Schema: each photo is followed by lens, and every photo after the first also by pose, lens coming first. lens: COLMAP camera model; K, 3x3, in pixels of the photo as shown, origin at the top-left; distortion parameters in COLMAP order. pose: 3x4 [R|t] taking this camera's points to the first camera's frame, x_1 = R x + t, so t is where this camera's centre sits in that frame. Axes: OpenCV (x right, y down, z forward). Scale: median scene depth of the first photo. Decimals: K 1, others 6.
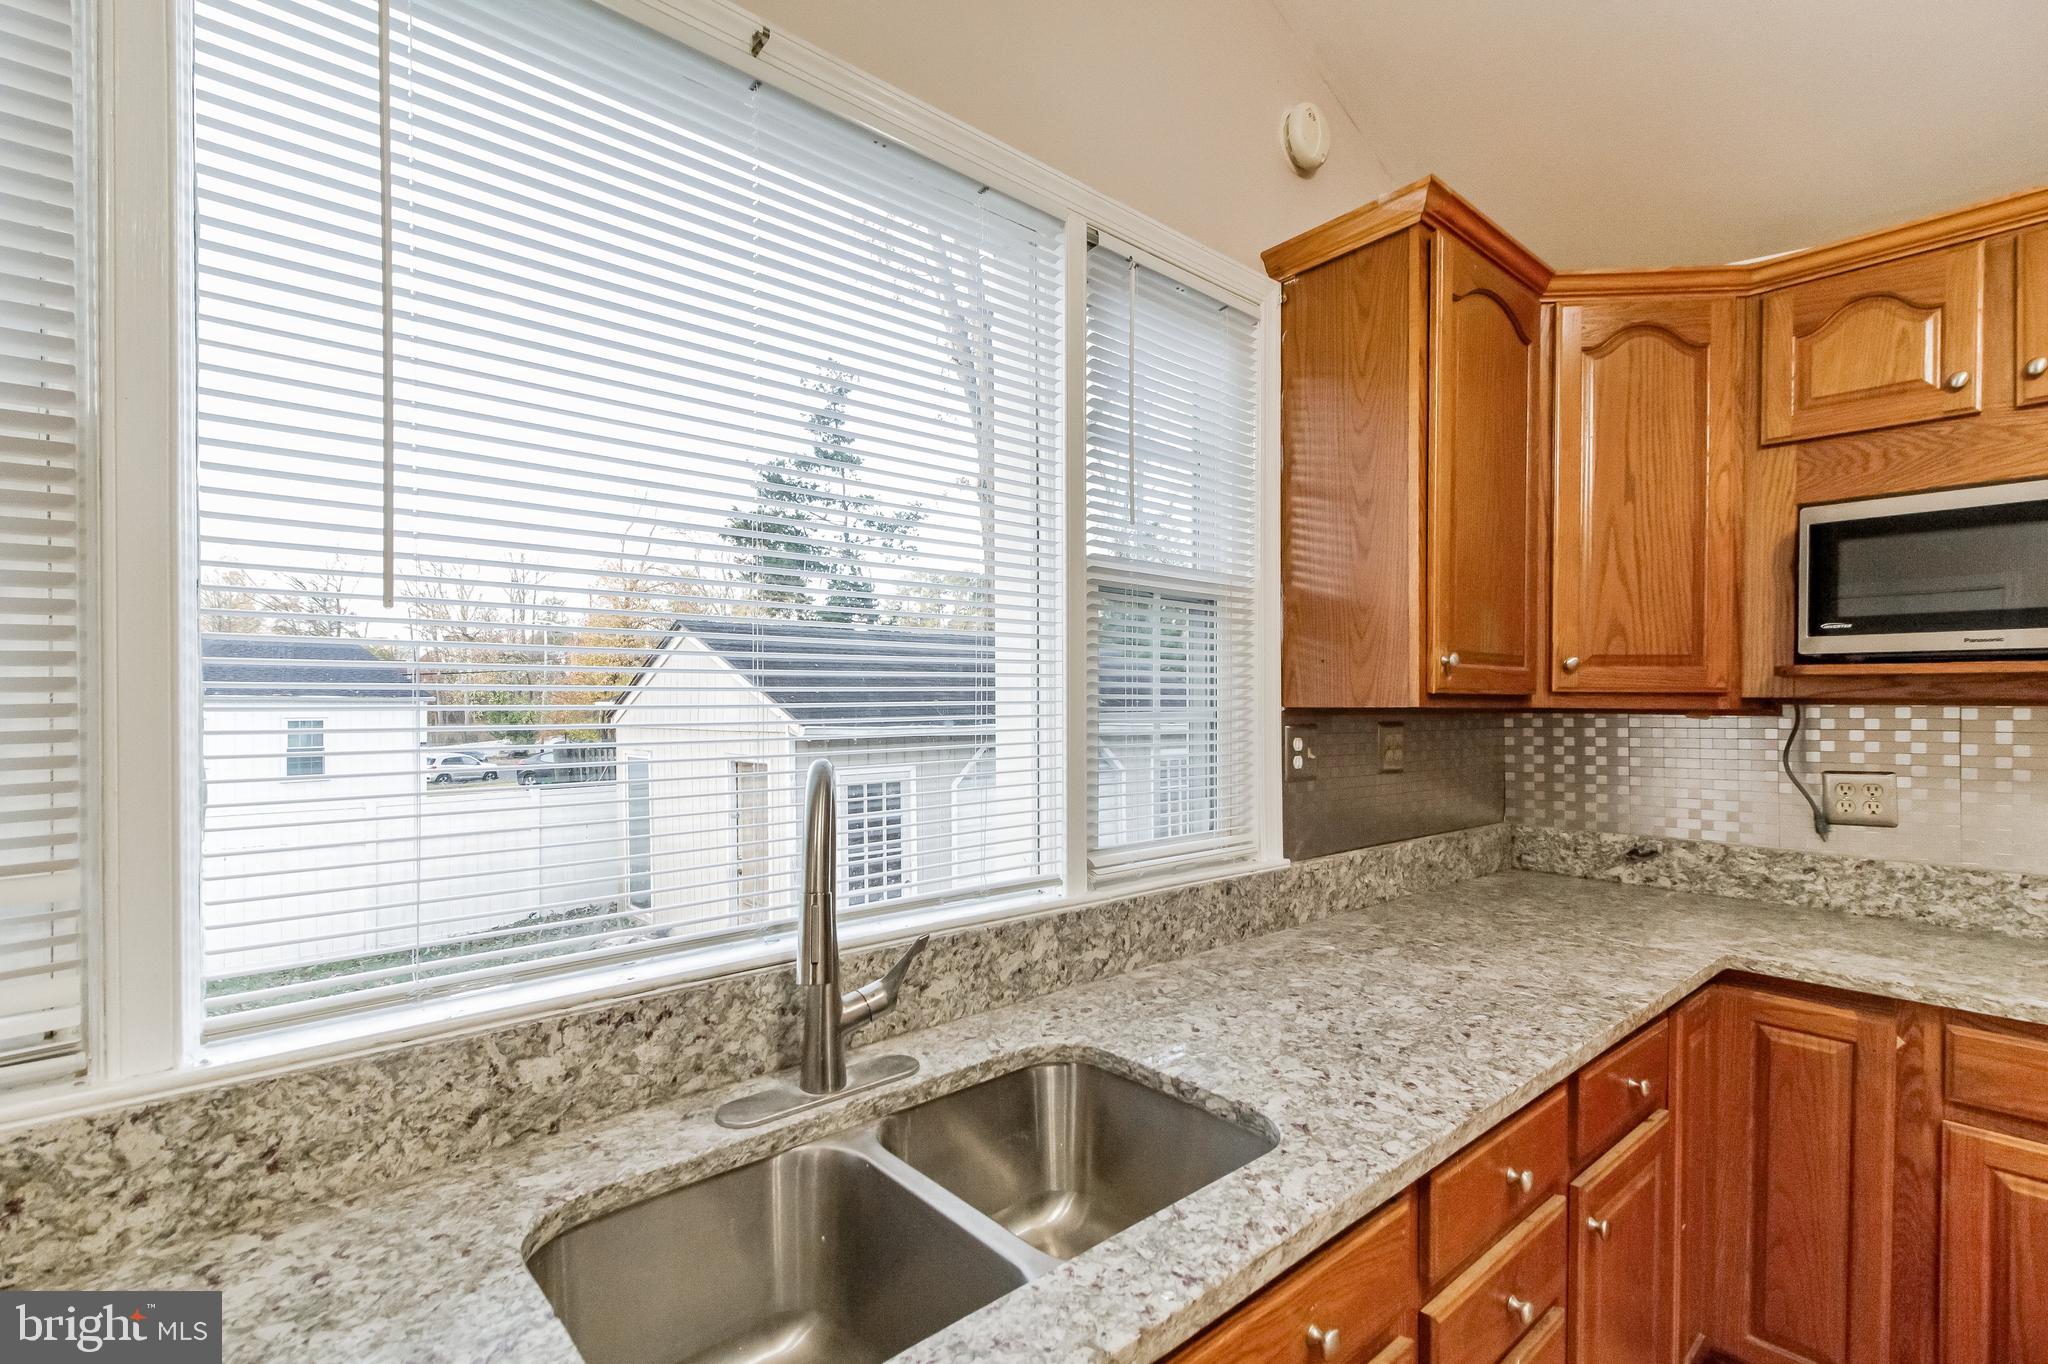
lens RADIAL K [[945.3, 0, 1013.7], [0, 945.3, 708.6], [0, 0, 1]] dist [0.030149, -0.012817]
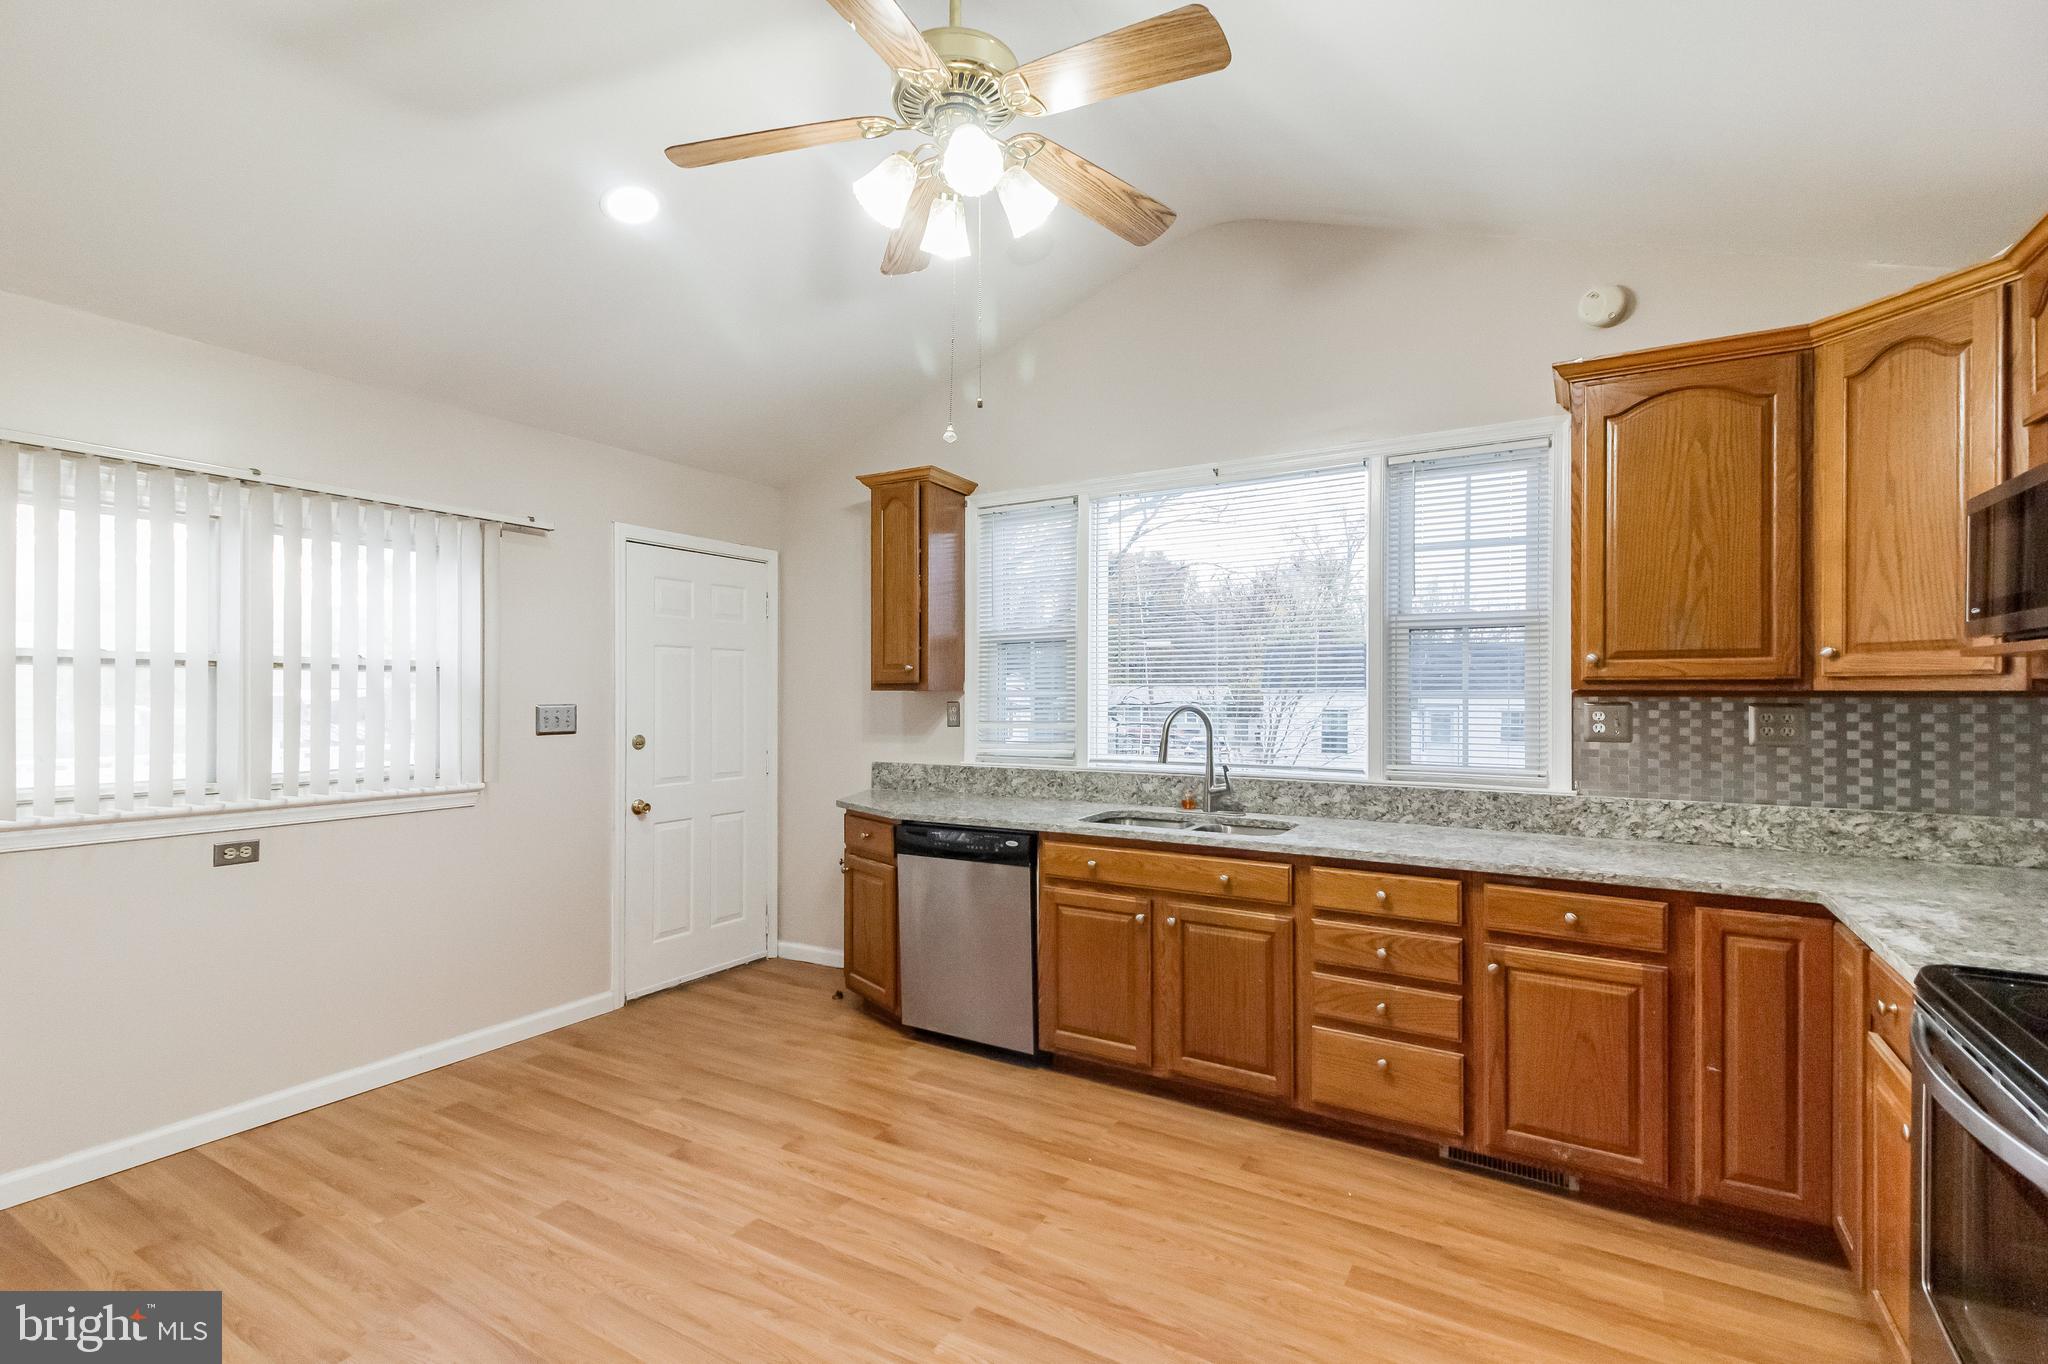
lens RADIAL K [[934.4, 0, 1008.4], [0, 934.4, 687.2], [0, 0, 1]] dist [0.035733, -0.018659]
pose [[0.297972, -0.008708, -0.954535, 1.461807], [-0.009075, 0.999887, -0.011955, 0.019542], [0.954531, 0.012224, 0.297860, -0.314279]]
